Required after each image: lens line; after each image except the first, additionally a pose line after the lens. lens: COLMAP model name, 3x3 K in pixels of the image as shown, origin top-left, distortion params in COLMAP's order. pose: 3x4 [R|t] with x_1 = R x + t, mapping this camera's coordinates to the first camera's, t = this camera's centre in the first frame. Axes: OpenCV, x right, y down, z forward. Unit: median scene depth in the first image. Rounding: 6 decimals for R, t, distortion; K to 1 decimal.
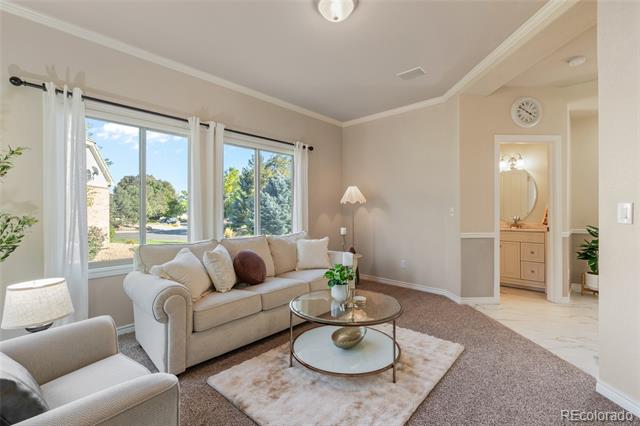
lens RADIAL K [[288.0, 0, 318.5], [0, 288.0, 211.2], [0, 0, 1]] dist [0.005525, -0.000228]
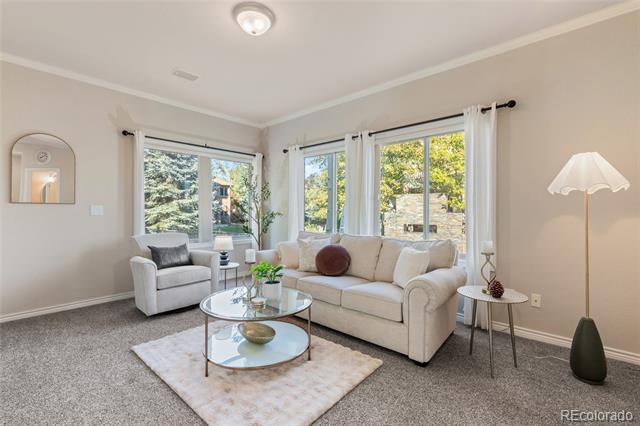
lens RADIAL K [[288.0, 0, 319.3], [0, 288.0, 210.3], [0, 0, 1]] dist [0.005525, -0.000228]
pose [[0.009135, 0.009142, -0.999916, 0.742328], [0.000530, 0.999958, 0.009147, -0.008070], [0.999958, -0.000613, 0.009130, 0.798617]]
